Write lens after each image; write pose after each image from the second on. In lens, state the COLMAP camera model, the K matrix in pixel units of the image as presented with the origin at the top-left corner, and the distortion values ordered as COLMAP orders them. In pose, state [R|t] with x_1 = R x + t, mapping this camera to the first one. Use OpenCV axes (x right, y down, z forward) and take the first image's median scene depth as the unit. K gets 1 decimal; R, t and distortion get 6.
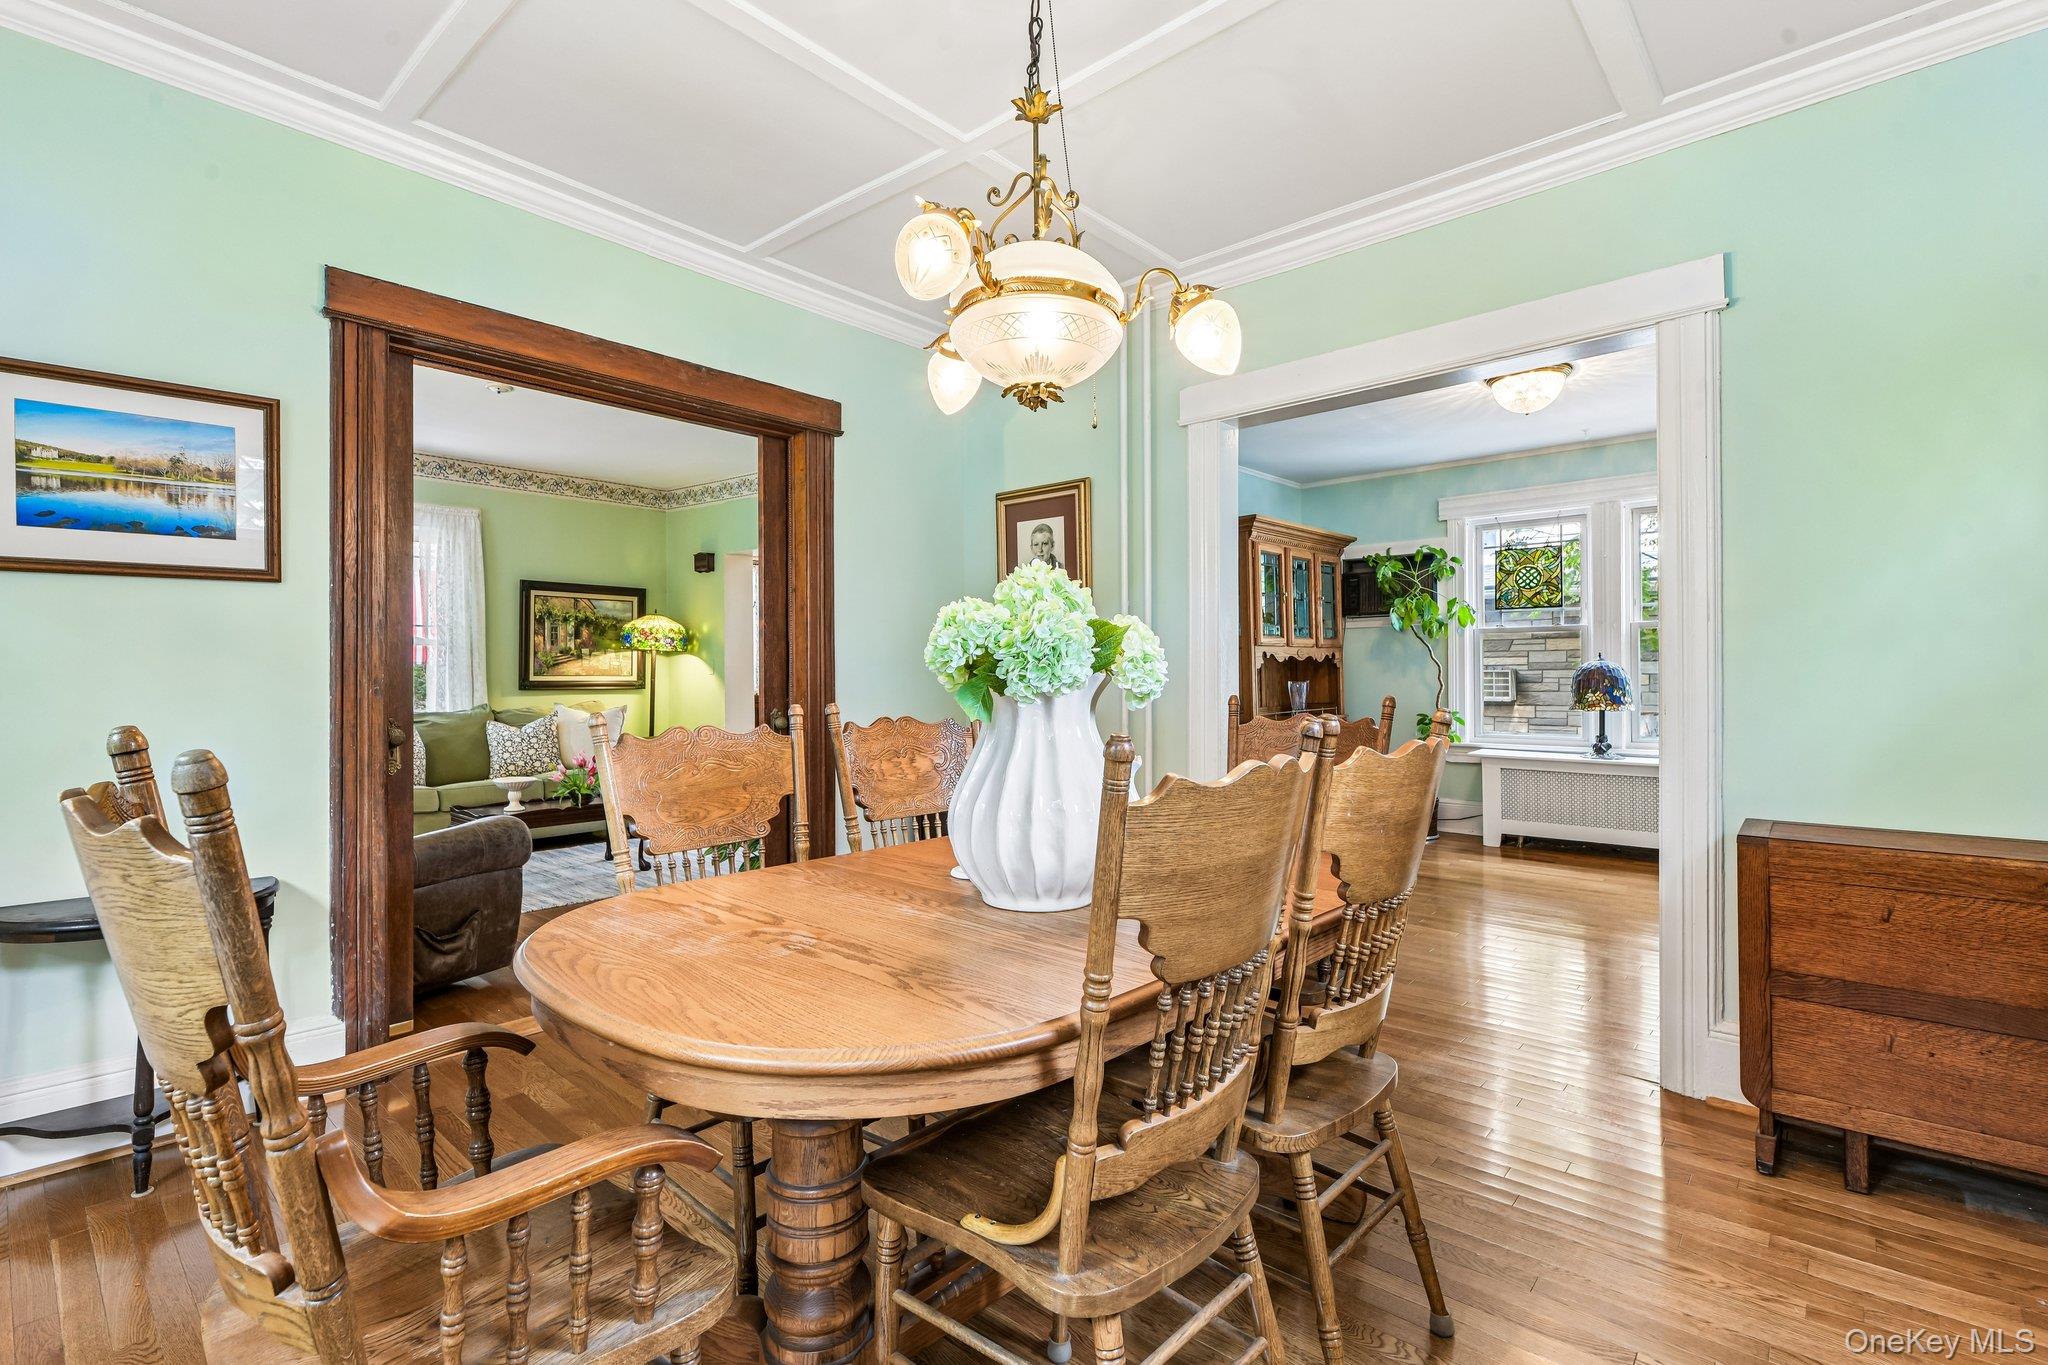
lens RADIAL K [[937.1, 0, 1019.2], [0, 937.1, 670.6], [0, 0, 1]] dist [-0.000696, -0.000229]
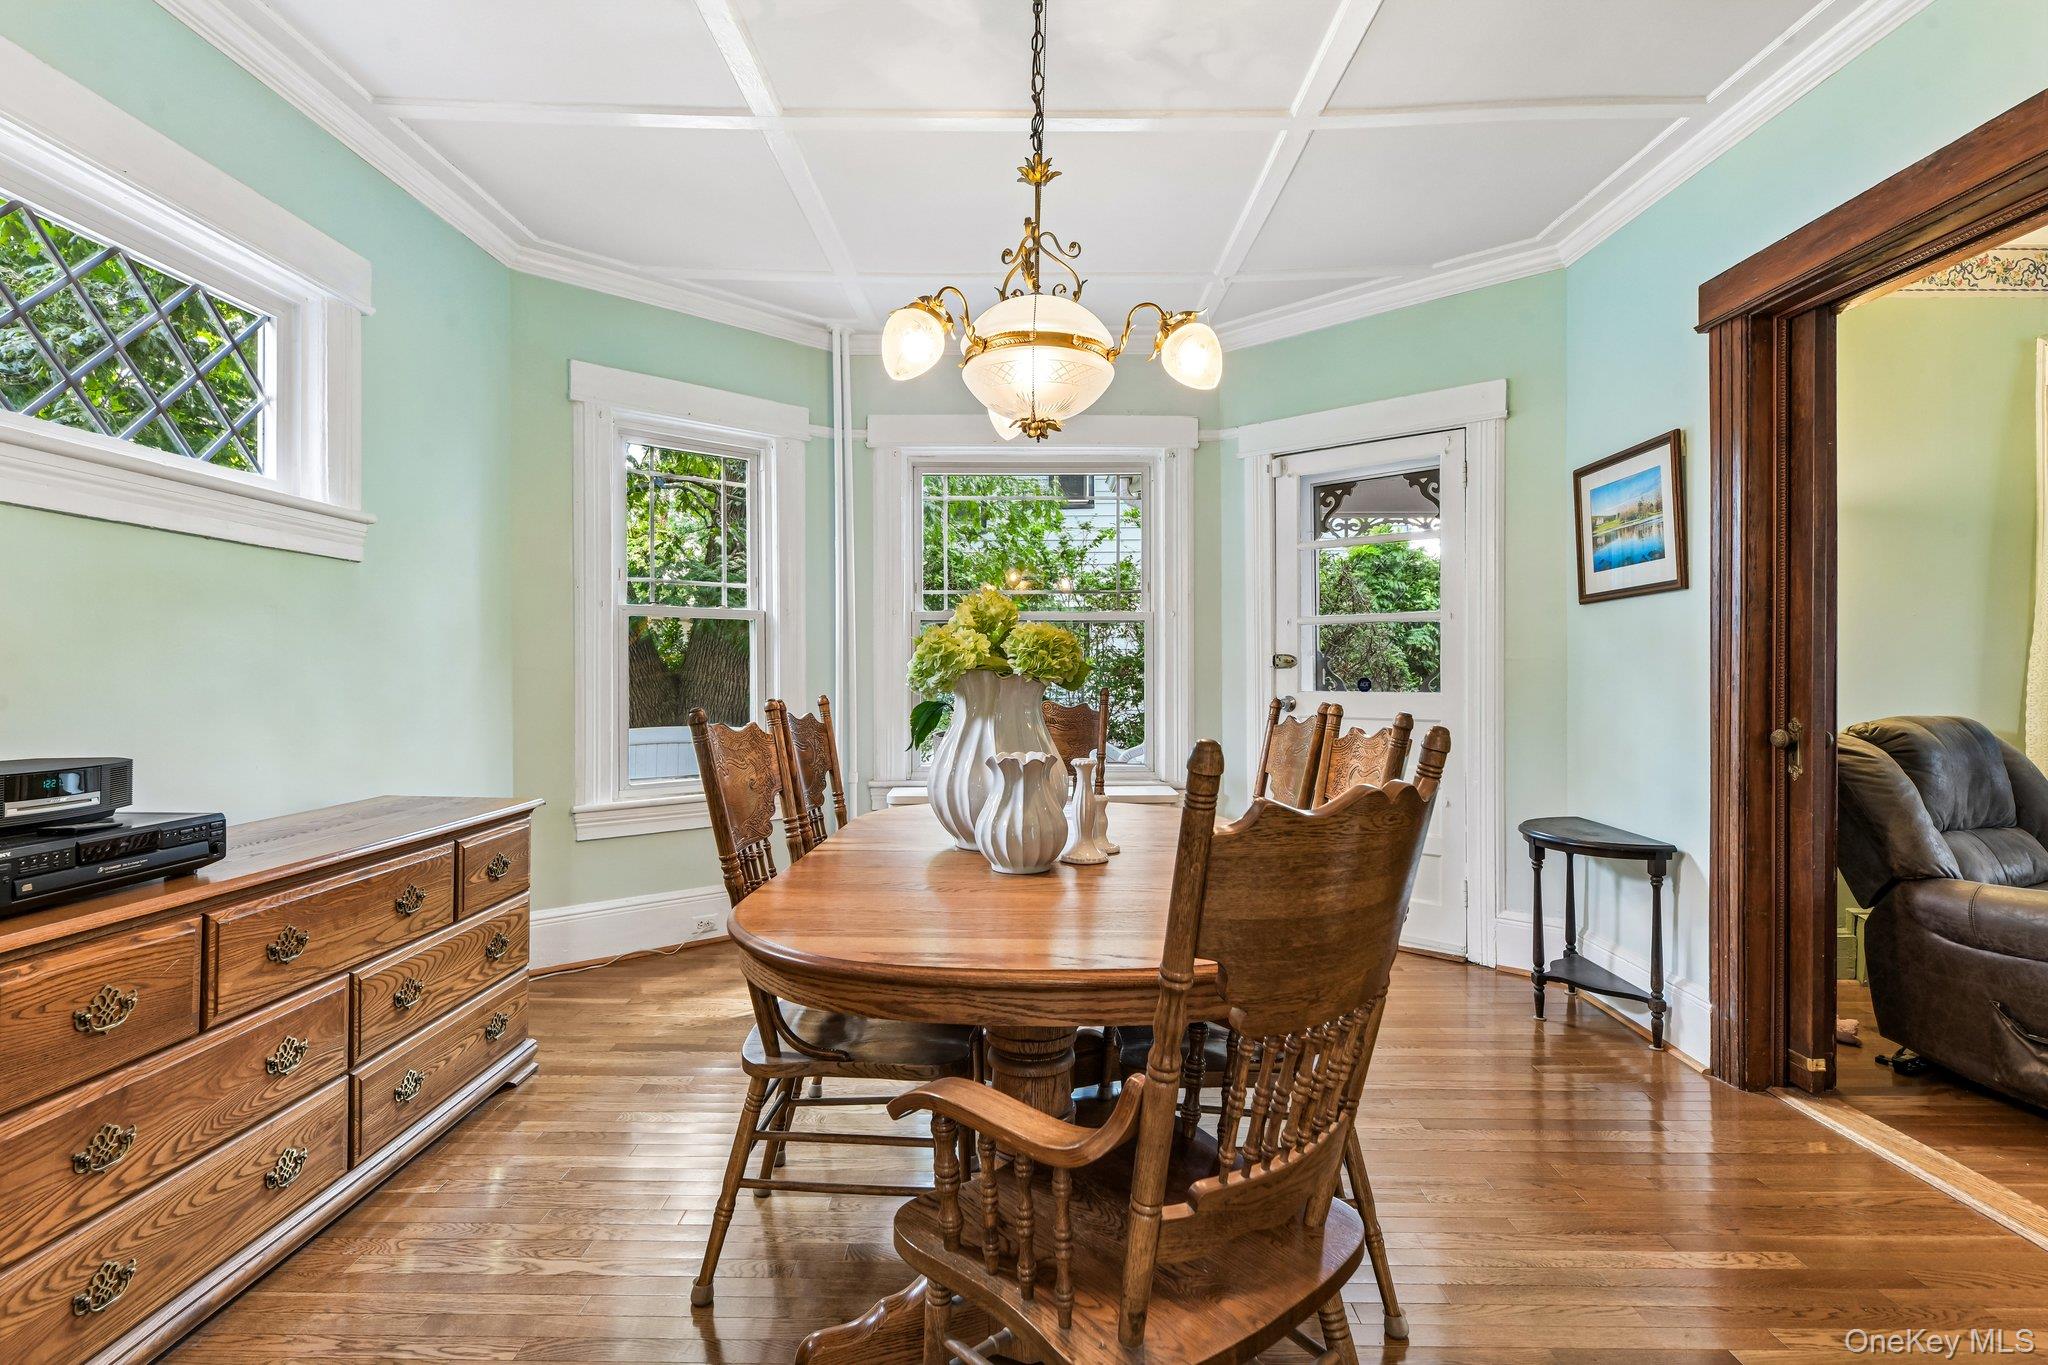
lens RADIAL K [[984.8, 0, 1053.0], [0, 984.8, 677.8], [0, 0, 1]] dist [0.001008, 0.000010]
pose [[-0.723026, 0.008701, -0.690767, 0.218042], [0.005899, 0.999962, 0.006421, 0.000243], [0.690796, 0.000568, -0.723049, 0.500173]]
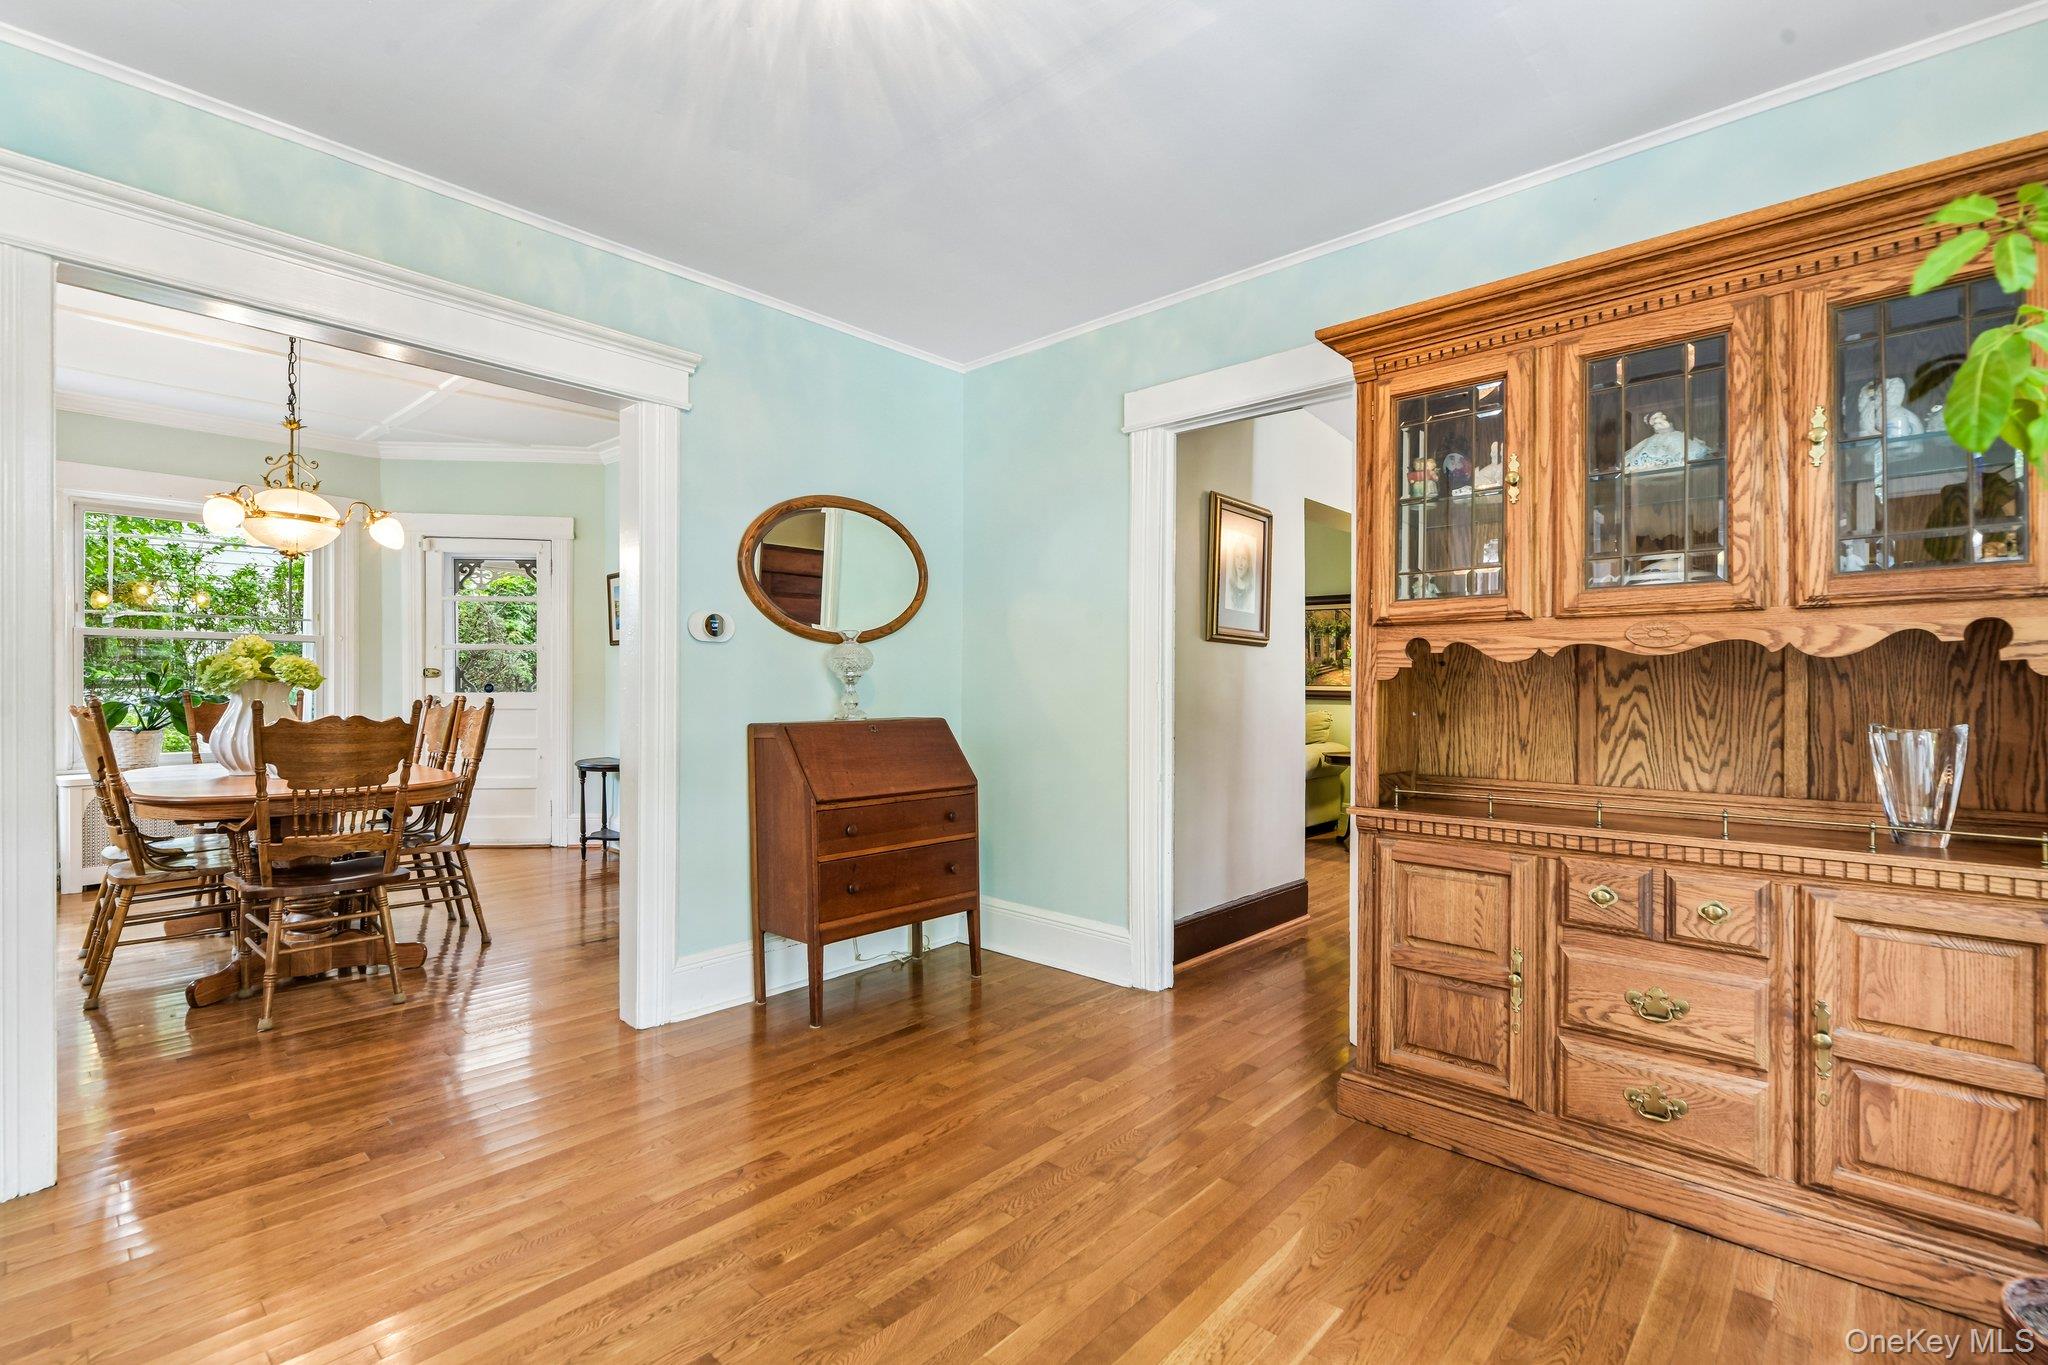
lens RADIAL K [[922.5, 0, 992.3], [0, 922.5, 687.4], [0, 0, 1]] dist [-0.001221, -0.000397]
pose [[-0.025544, 0.010428, -0.999619, 0.599750], [-0.002626, 0.999941, 0.010499, -0.002677], [0.999670, 0.002893, -0.025515, 0.740552]]
